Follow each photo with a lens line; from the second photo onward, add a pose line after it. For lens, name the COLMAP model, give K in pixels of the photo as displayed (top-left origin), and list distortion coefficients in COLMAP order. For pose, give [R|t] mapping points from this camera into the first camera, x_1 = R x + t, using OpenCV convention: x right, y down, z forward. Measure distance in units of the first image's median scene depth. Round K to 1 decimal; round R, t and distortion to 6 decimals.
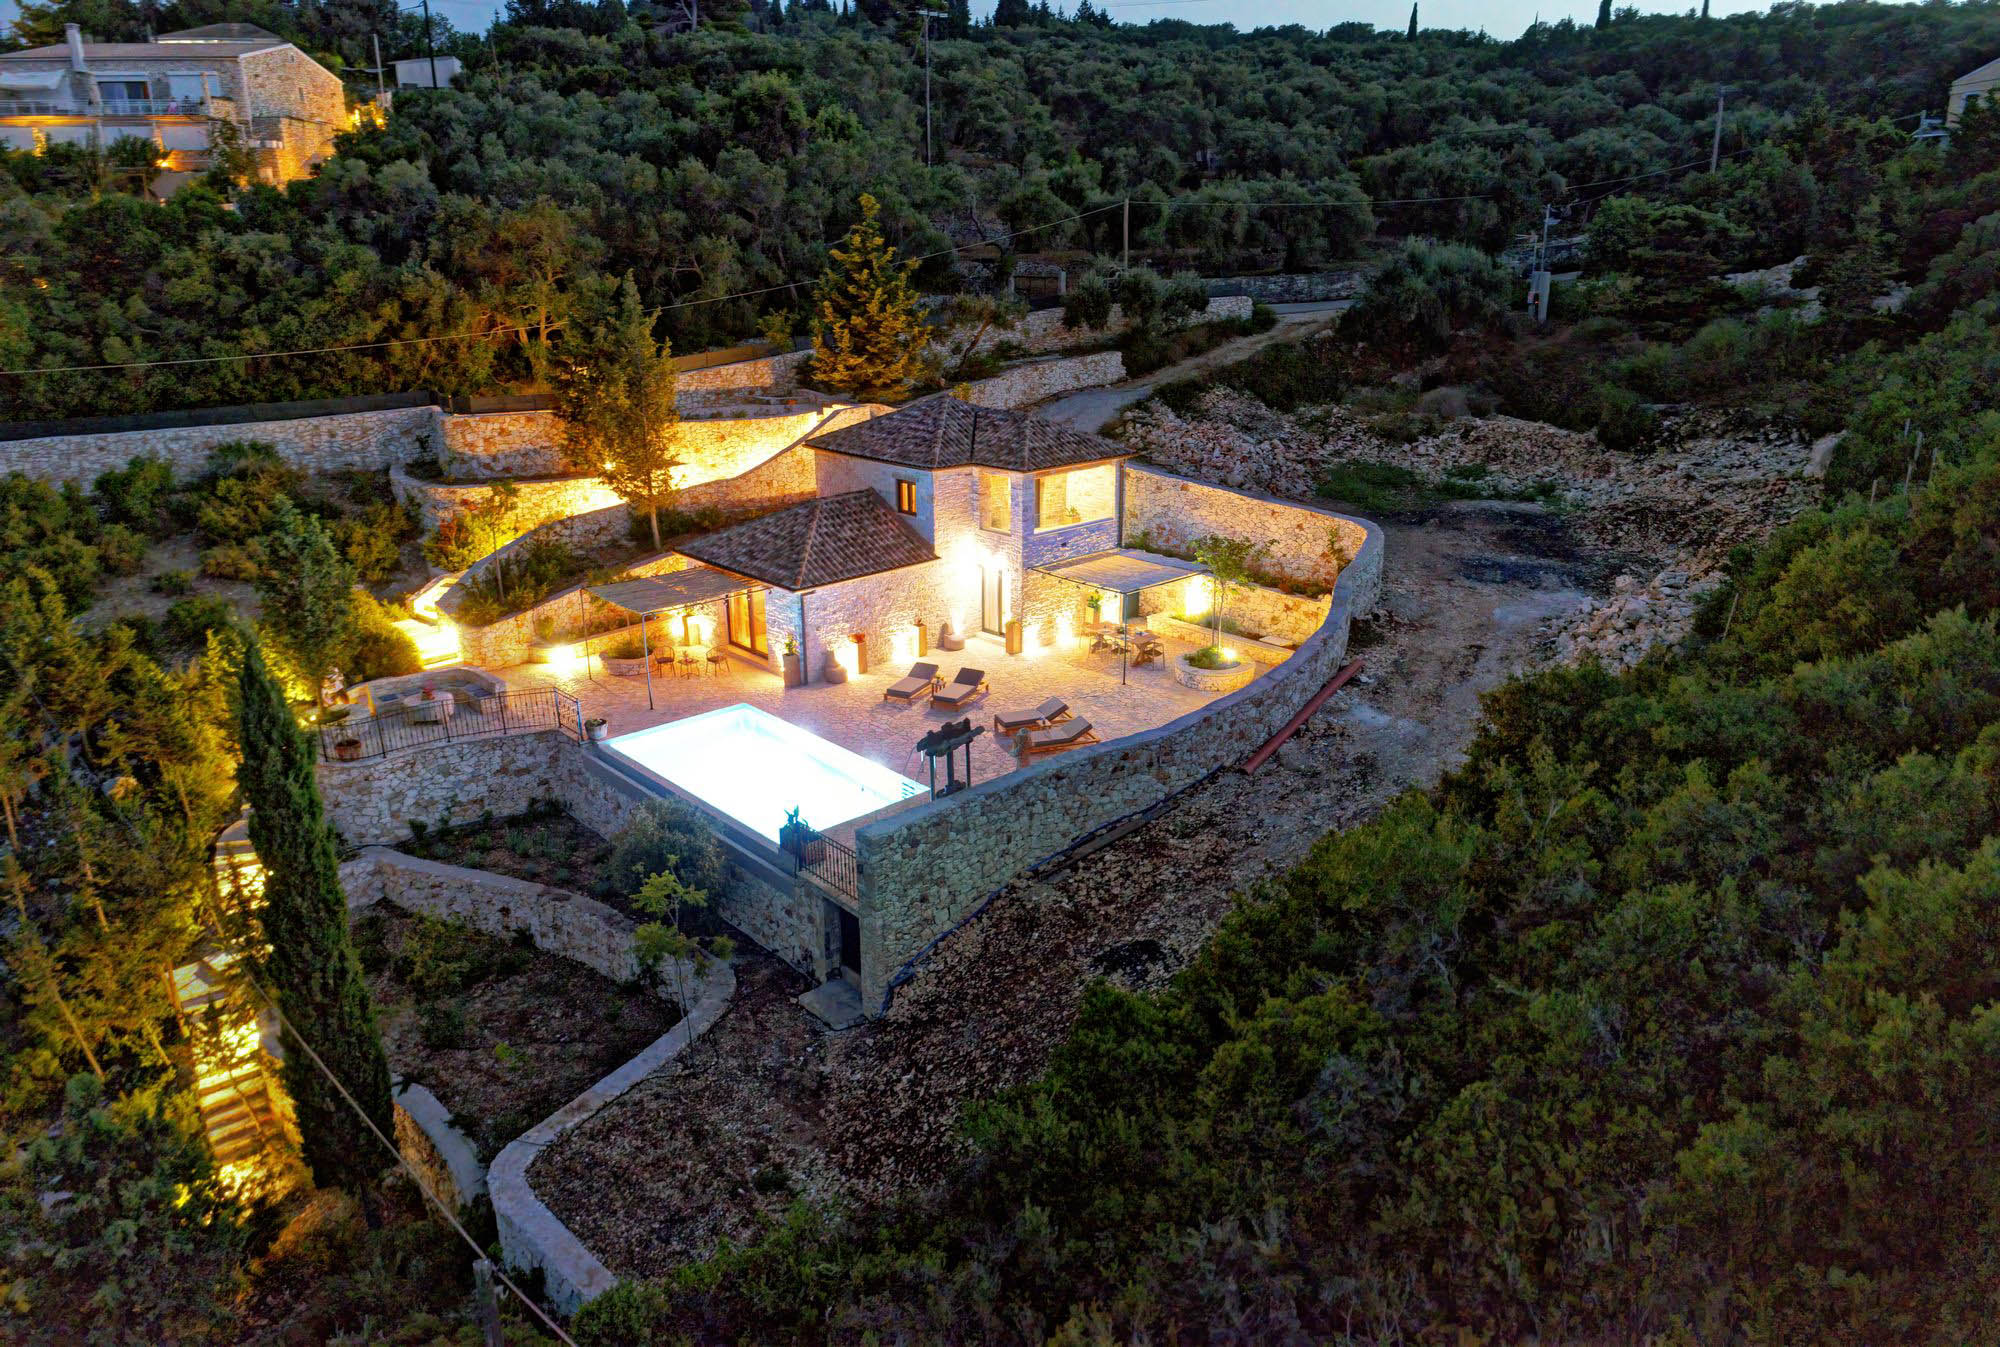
lens RADIAL K [[1292.2, 0, 1001.0], [0, 1292.2, 716.0], [0, 0, 1]] dist [-0.034411, 0.000683]
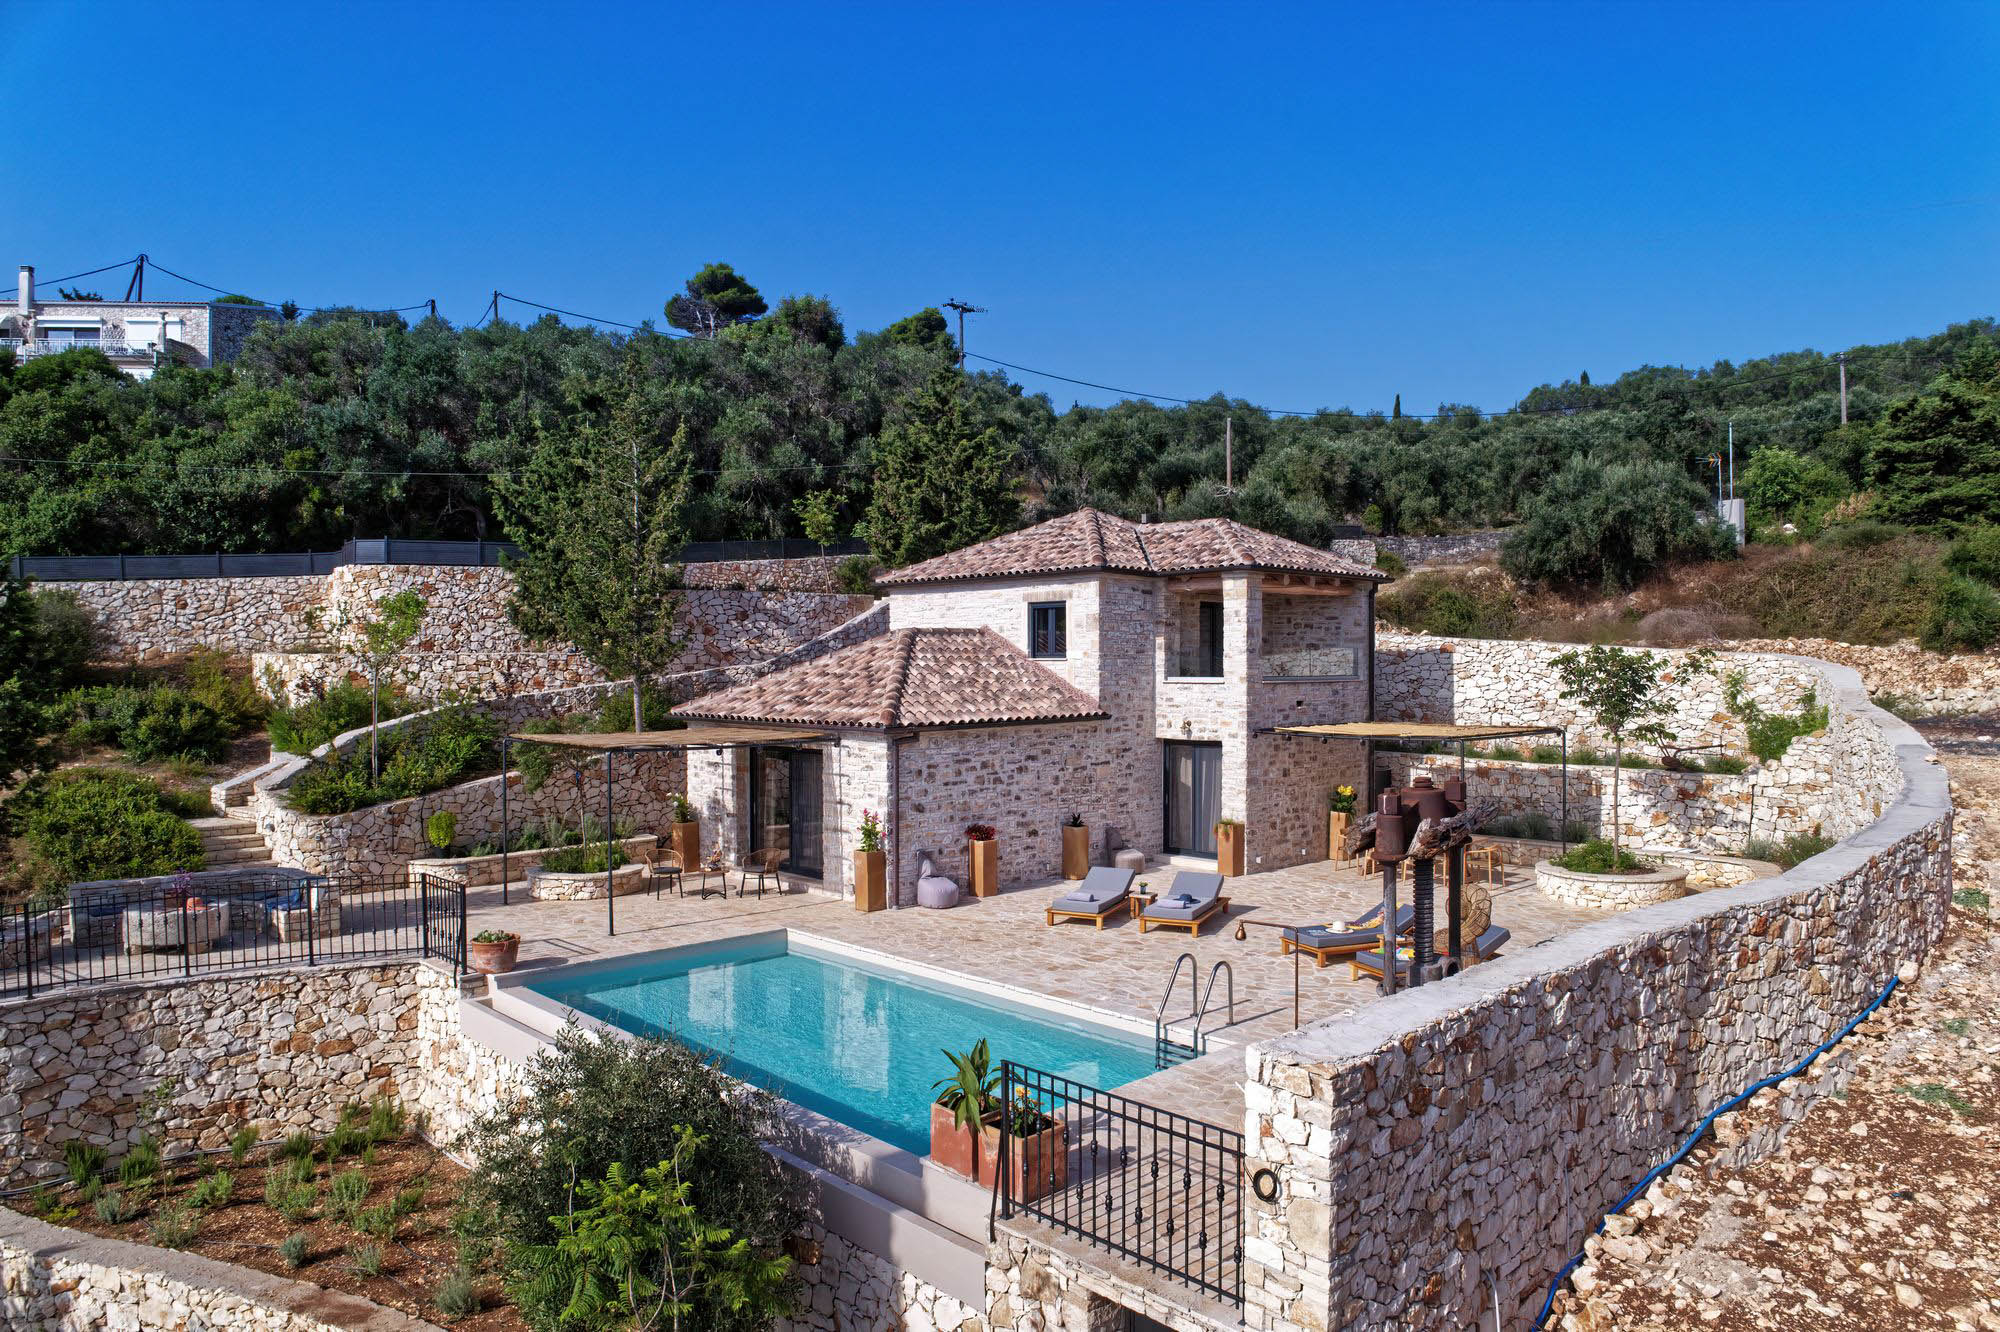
lens RADIAL K [[1279.4, 0, 1000.9], [0, 1279.4, 715.4], [0, 0, 1]] dist [-0.010055, -0.000103]
pose [[0.999792, 0.002864, 0.020214, -0.108786], [0.003607, 0.949753, -0.312980, 0.065963], [-0.020094, 0.312988, 0.949545, 0.420170]]
